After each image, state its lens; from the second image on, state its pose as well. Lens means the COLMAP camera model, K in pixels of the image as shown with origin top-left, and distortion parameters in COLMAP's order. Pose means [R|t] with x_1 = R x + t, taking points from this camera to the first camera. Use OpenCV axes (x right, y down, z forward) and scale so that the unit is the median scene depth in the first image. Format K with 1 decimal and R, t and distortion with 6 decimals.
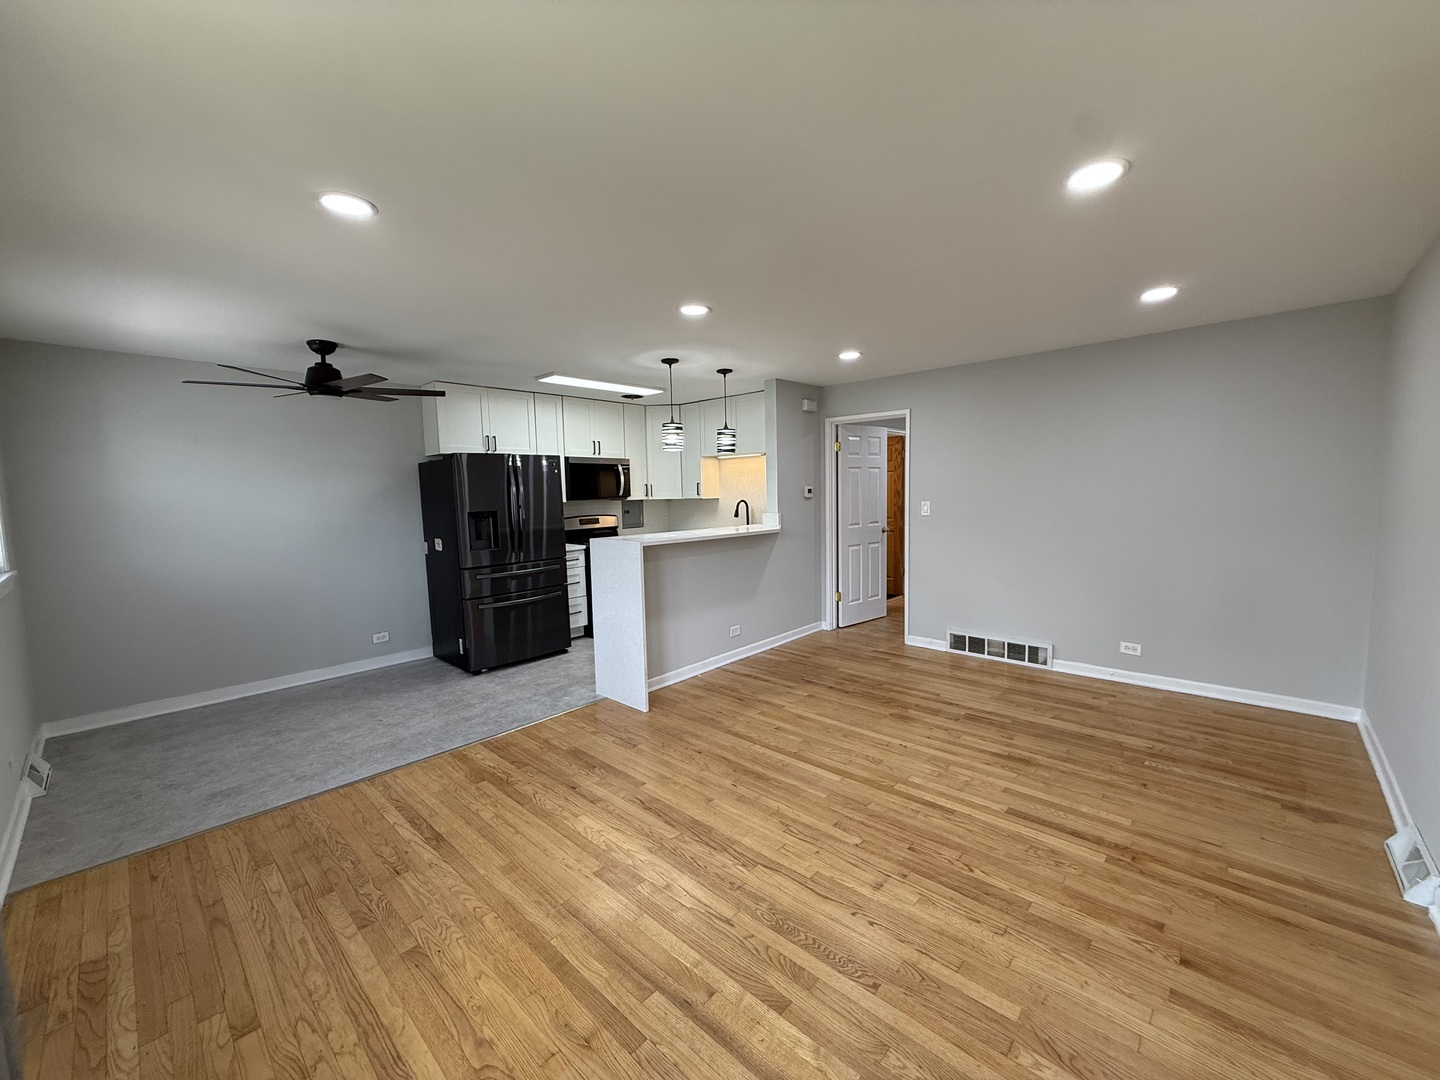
lens RADIAL K [[573.1, 0, 721.0], [0, 573.1, 539.0], [0, 0, 1]] dist [-0.001846, 0.001034]
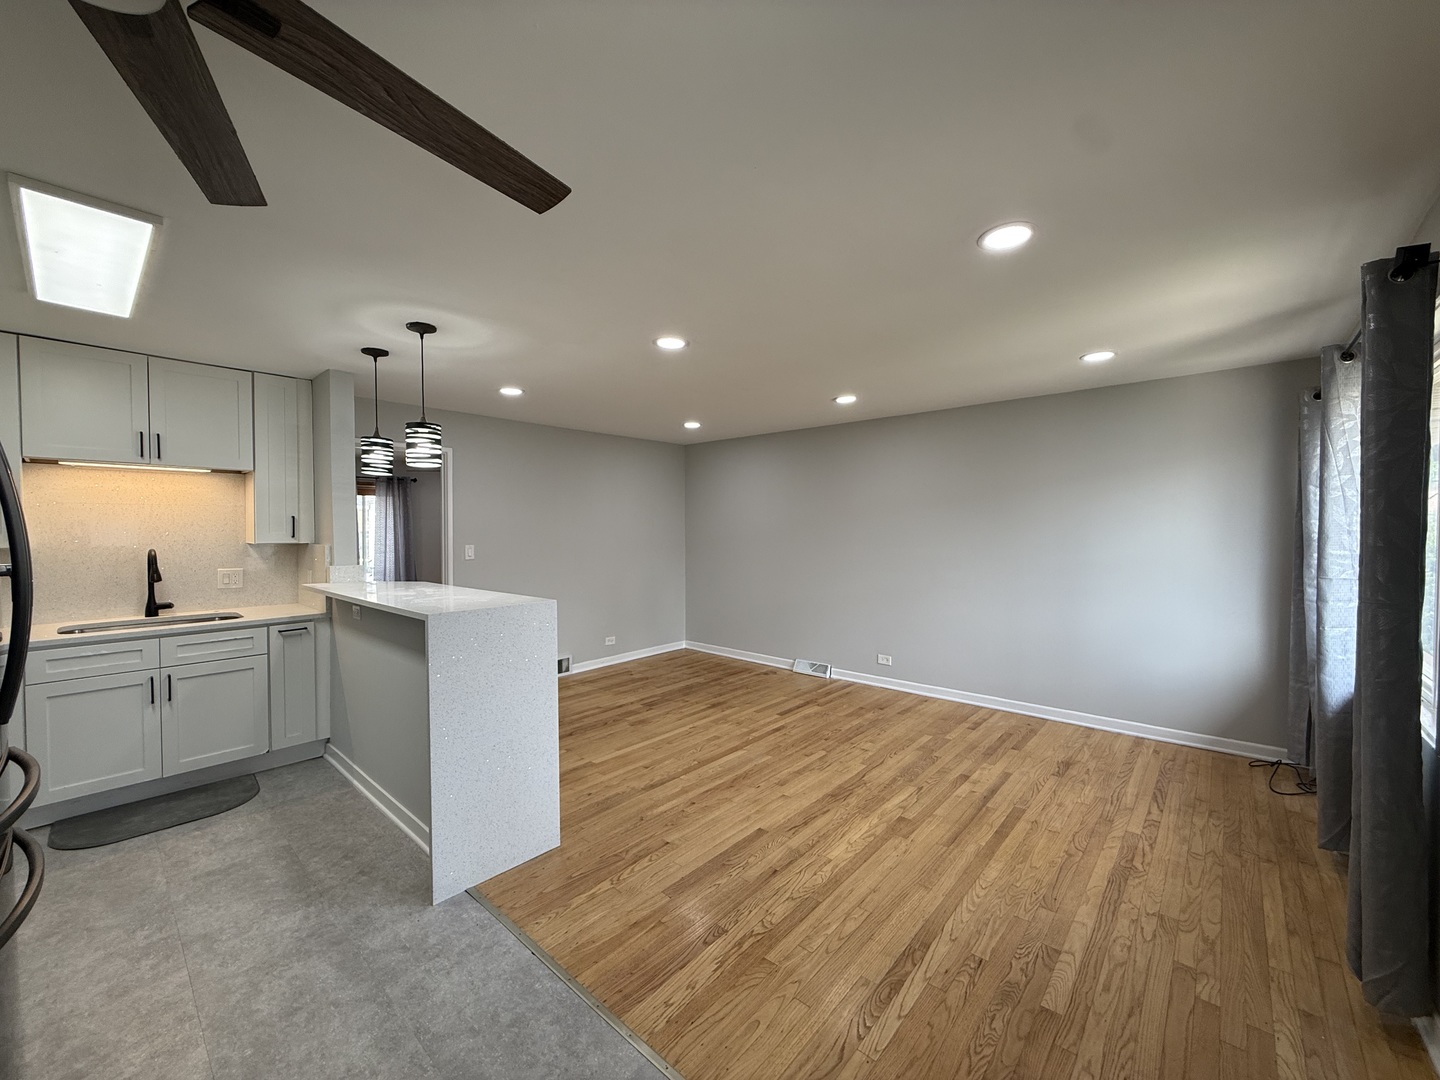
lens RADIAL K [[573.1, 0, 714.6], [0, 573.1, 544.8], [0, 0, 1]] dist [-0.001846, 0.001034]
pose [[-0.016808, -0.009114, 0.999817, -0.913655], [0.089597, 0.995922, 0.010585, -0.056290], [-0.995836, 0.089759, -0.015922, 0.876181]]
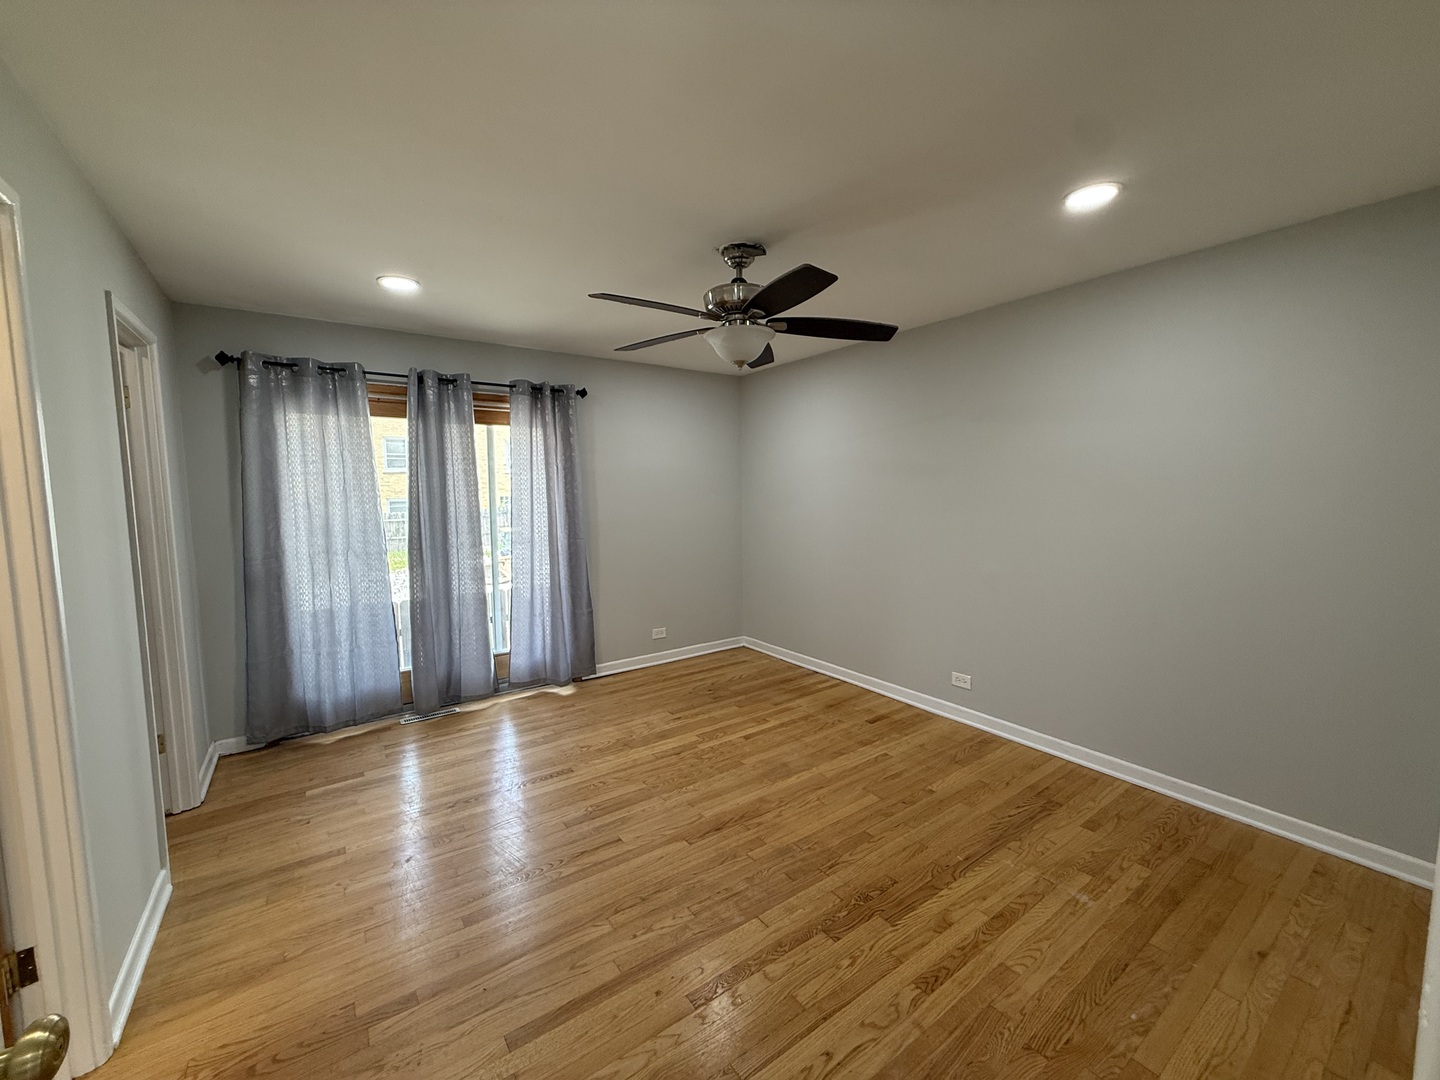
lens RADIAL K [[573.1, 0, 722.4], [0, 573.1, 541.5], [0, 0, 1]] dist [-0.001846, 0.001034]
pose [[0.182194, -0.063101, 0.981236, 0.397180], [0.093248, 0.994550, 0.046643, -0.140051], [-0.978831, 0.083000, 0.187085, 1.595001]]
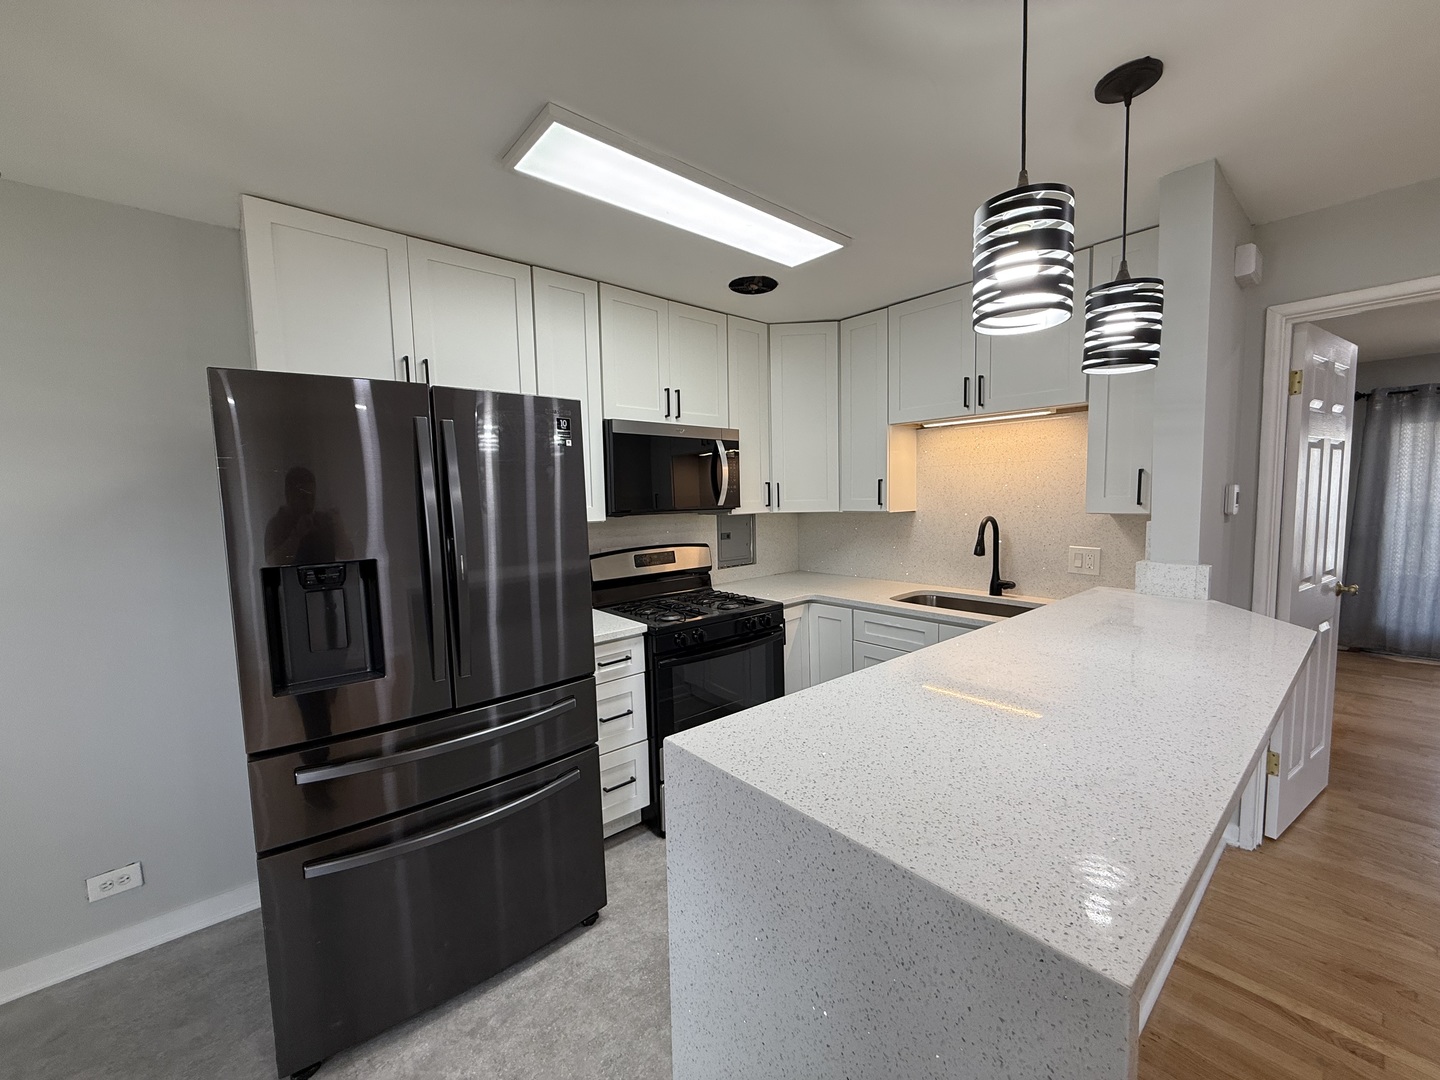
lens RADIAL K [[573.1, 0, 716.6], [0, 573.1, 538.5], [0, 0, 1]] dist [-0.001846, 0.001034]
pose [[0.993500, 0.009396, -0.113444, -0.224544], [-0.010296, 0.999920, -0.007352, -0.081943], [0.113365, 0.008472, 0.993517, 0.955244]]
